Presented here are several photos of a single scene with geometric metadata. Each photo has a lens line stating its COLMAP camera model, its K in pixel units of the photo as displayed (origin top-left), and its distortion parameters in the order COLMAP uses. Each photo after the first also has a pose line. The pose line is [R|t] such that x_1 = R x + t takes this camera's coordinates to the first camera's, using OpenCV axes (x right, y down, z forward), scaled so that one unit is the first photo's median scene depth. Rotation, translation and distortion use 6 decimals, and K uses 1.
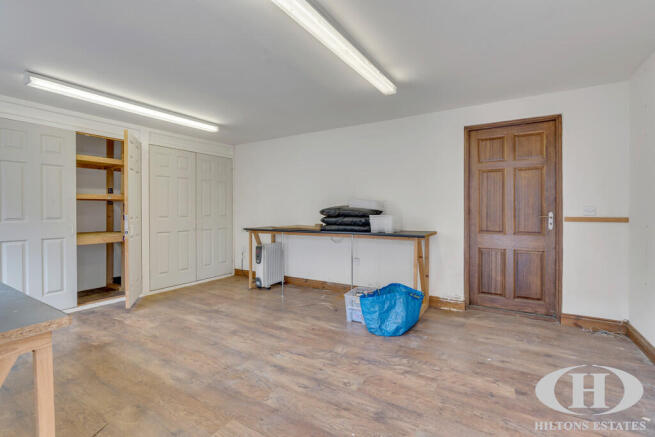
lens RADIAL K [[302.7, 0, 327.9], [0, 302.7, 213.5], [0, 0, 1]] dist [-0.014821, -0.000029]
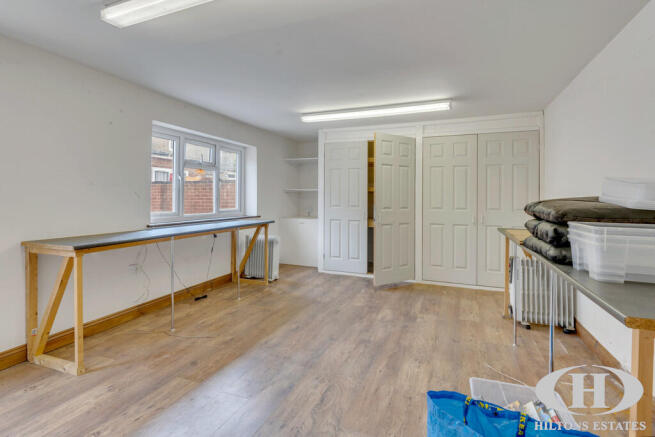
lens RADIAL K [[302.7, 0, 338.2], [0, 302.7, 197.8], [0, 0, 1]] dist [-0.014821, -0.000029]
pose [[0.188188, -0.000083, -0.982133, 0.519764], [-0.017468, 0.999842, -0.003431, -0.019652], [0.981978, 0.017801, 0.188157, 0.728433]]
